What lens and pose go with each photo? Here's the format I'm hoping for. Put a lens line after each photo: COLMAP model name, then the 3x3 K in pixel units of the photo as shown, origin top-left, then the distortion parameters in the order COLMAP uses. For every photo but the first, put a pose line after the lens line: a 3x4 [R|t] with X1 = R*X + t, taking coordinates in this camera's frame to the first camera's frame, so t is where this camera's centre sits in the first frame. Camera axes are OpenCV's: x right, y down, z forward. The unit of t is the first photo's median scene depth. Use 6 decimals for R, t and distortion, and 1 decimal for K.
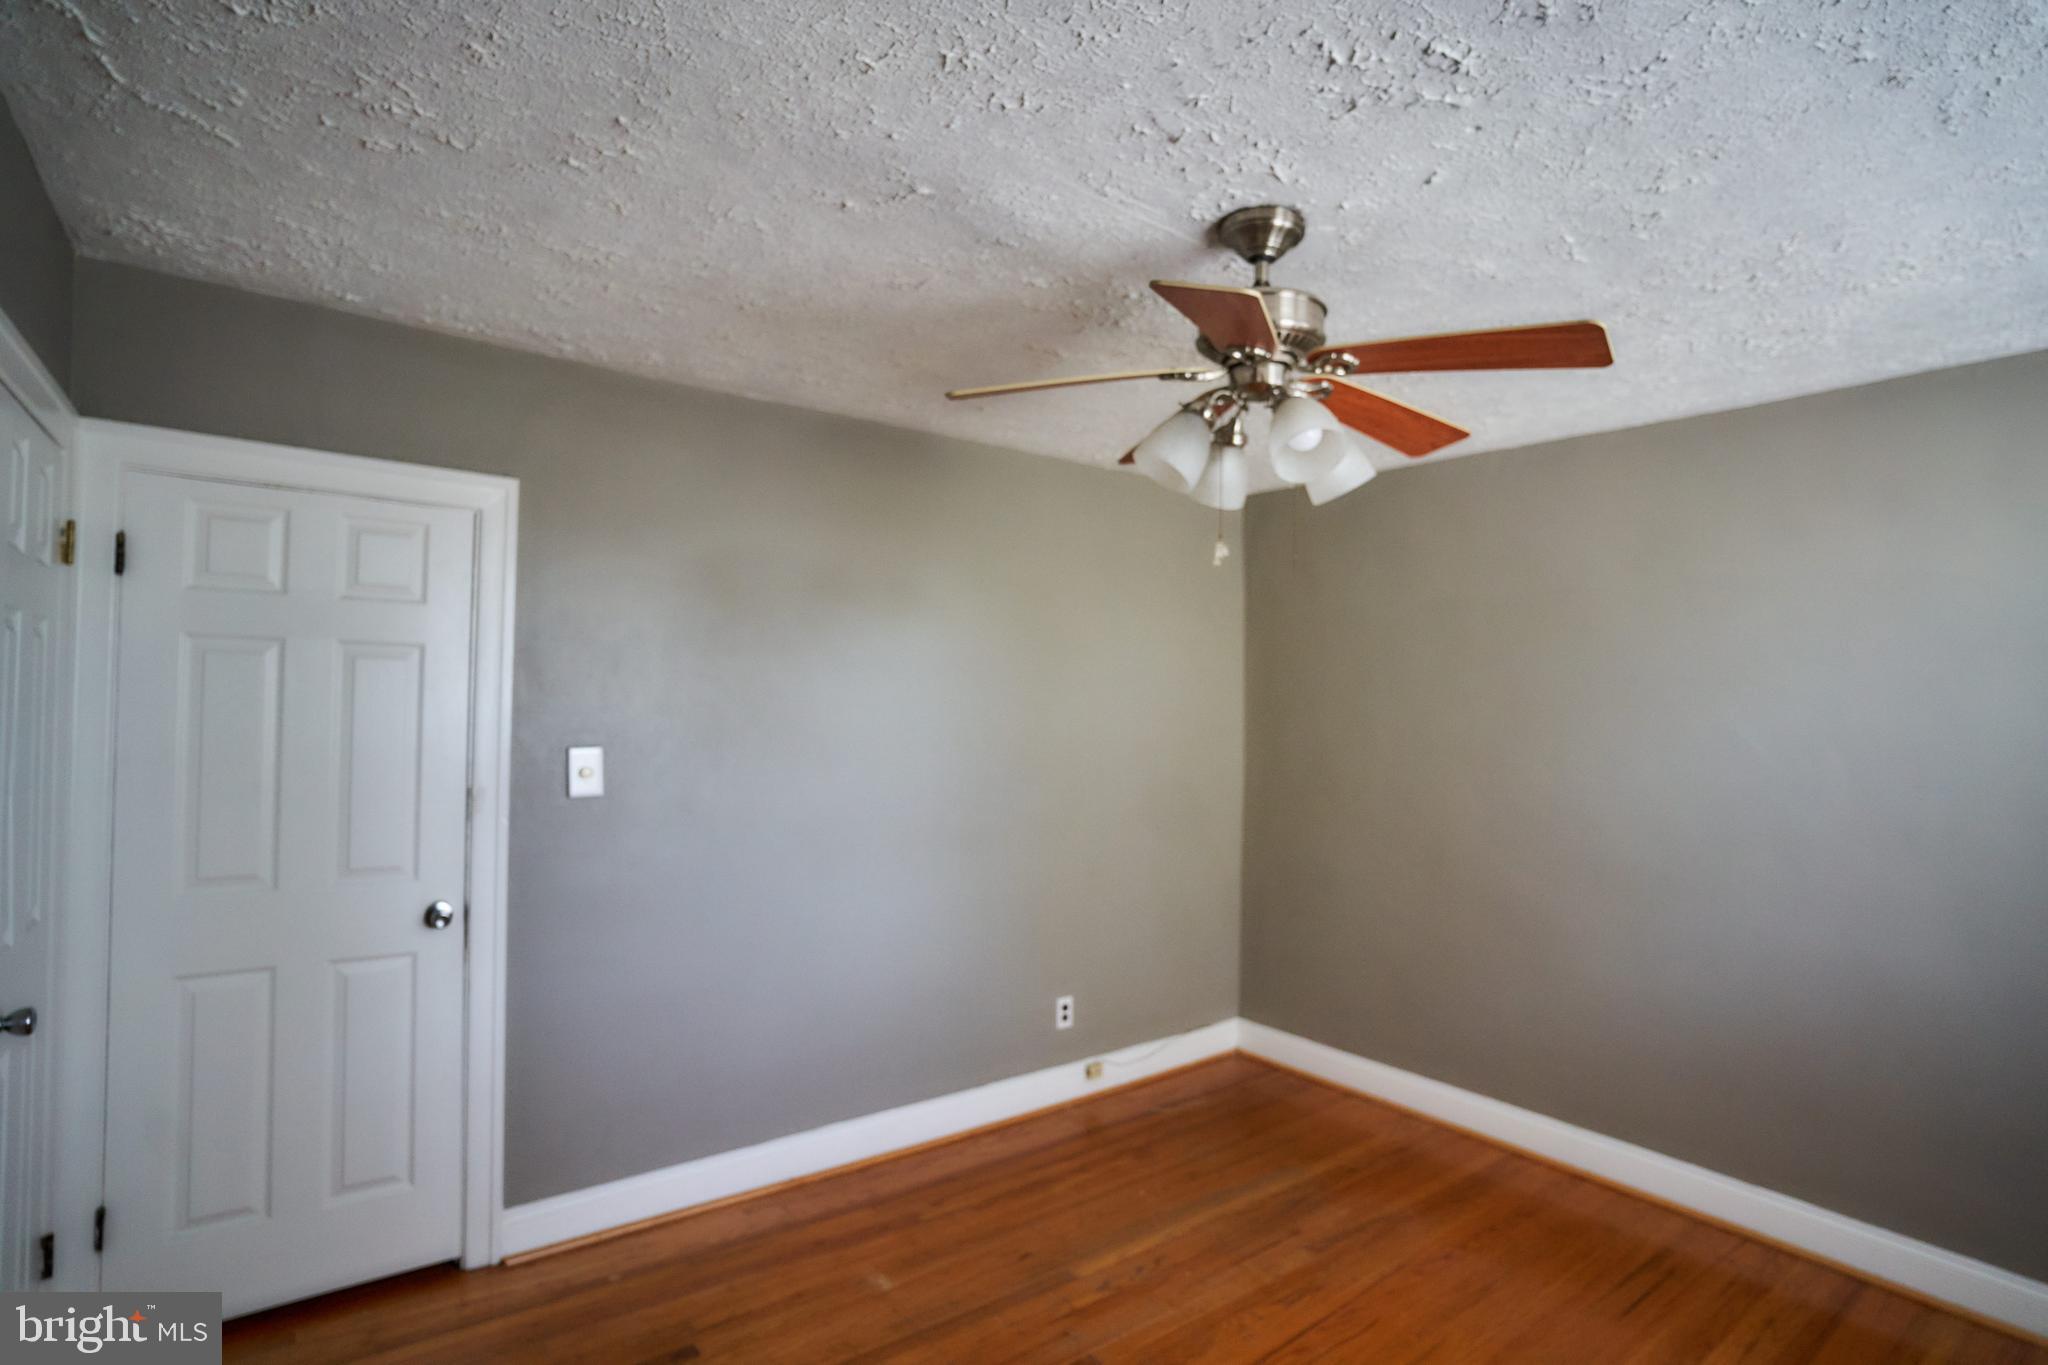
lens RADIAL K [[1040.2, 0, 1031.3], [0, 1040.2, 690.3], [0, 0, 1]] dist [-0.079471, 0.032290]
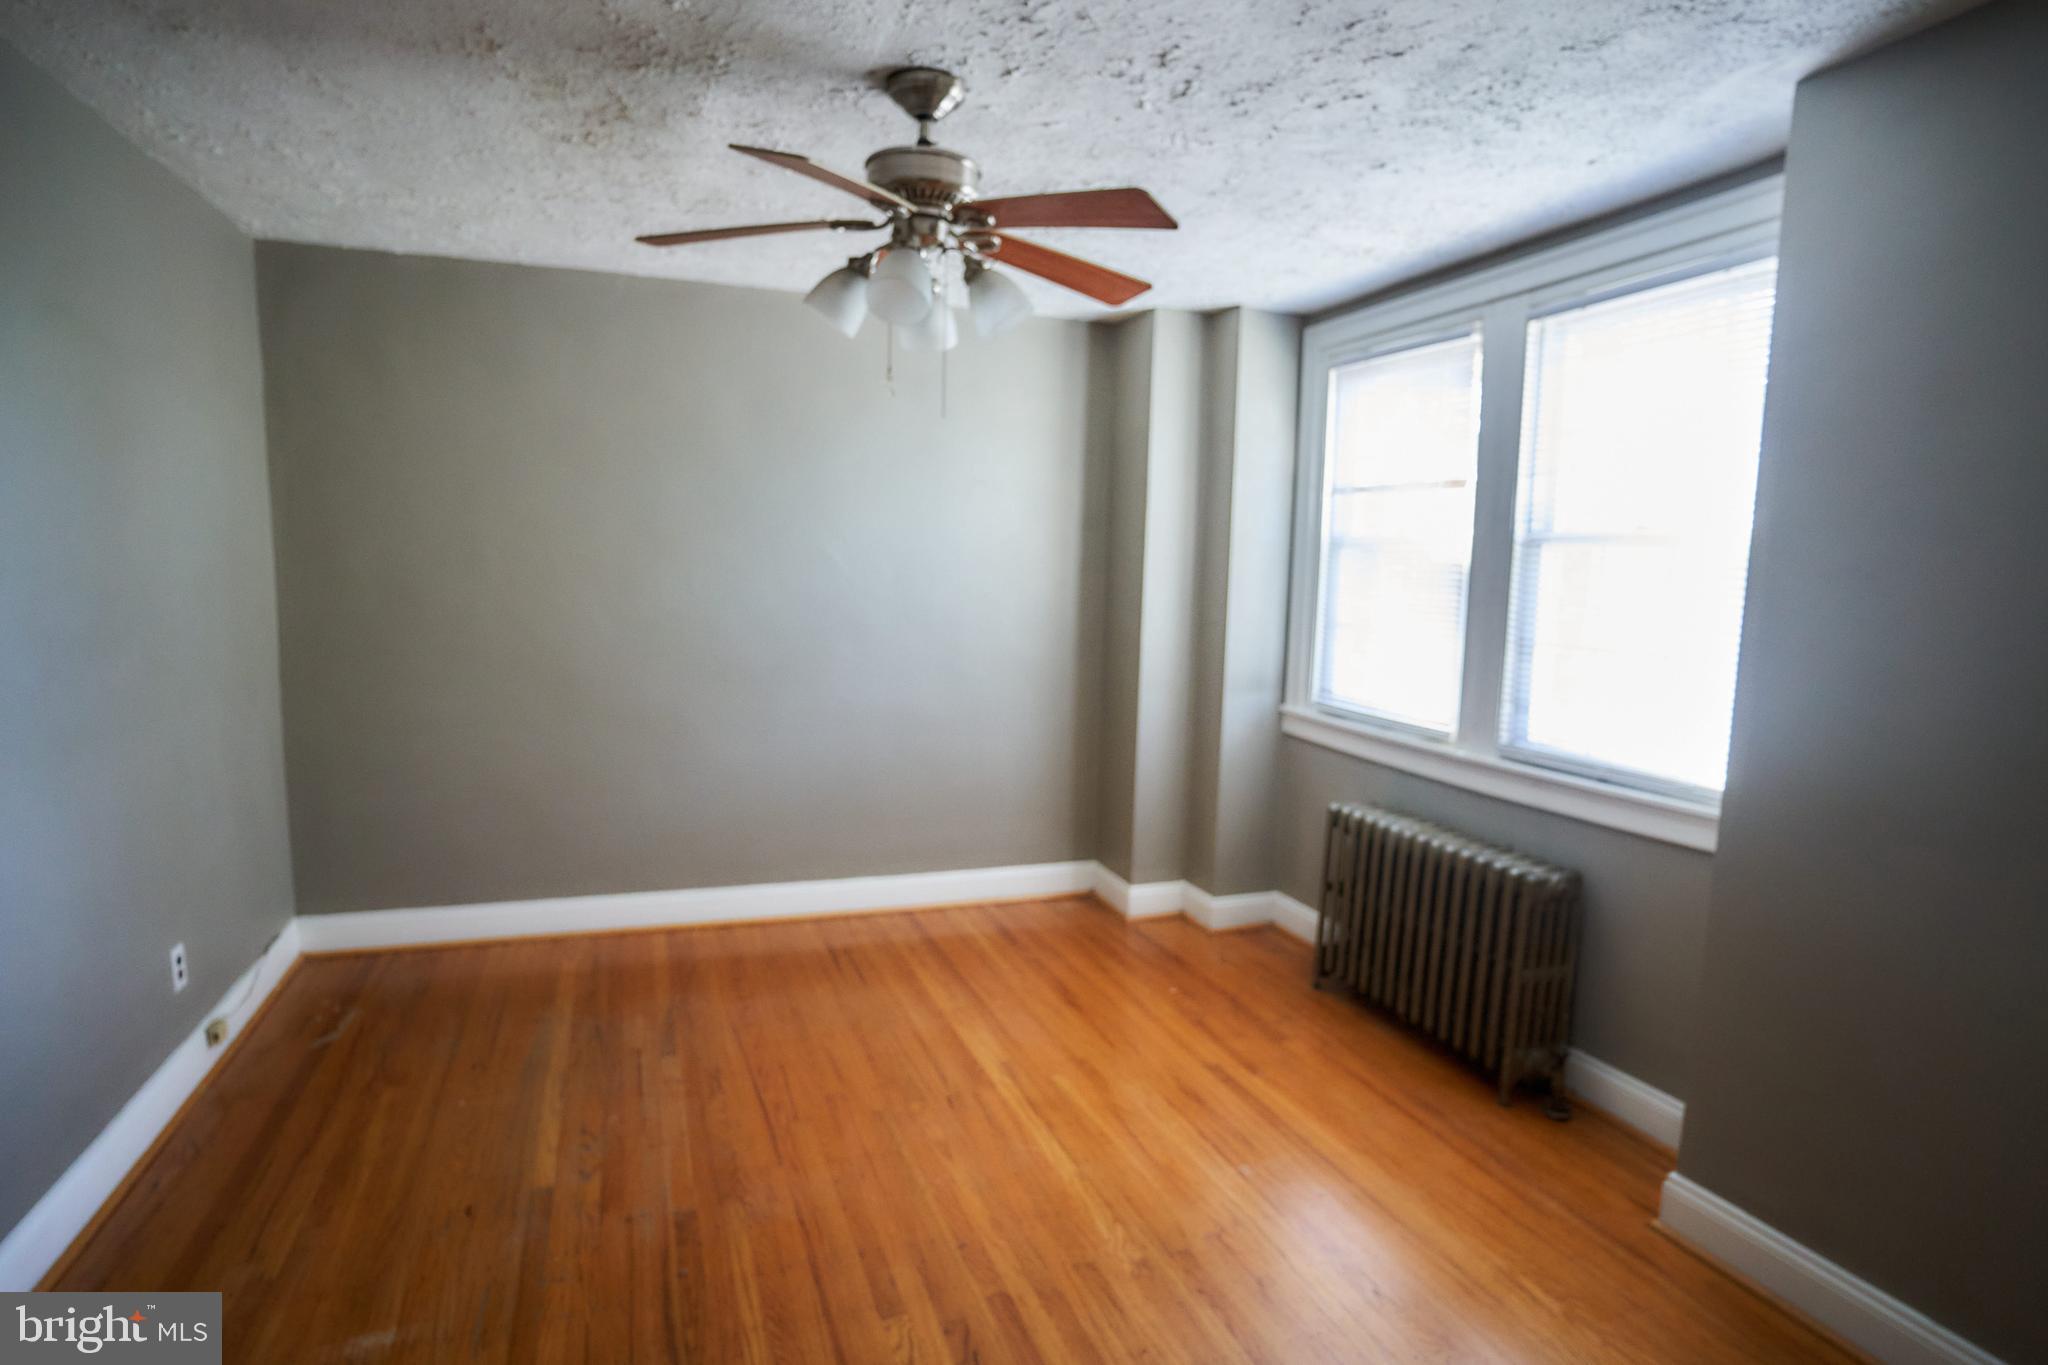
lens RADIAL K [[1040.2, 0, 1031.3], [0, 1040.2, 690.3], [0, 0, 1]] dist [-0.079471, 0.032290]
pose [[0.299144, -0.127185, 0.945694, -0.554364], [-0.024974, 0.989694, 0.141002, 0.019856], [-0.953881, -0.065797, 0.292885, 0.350556]]
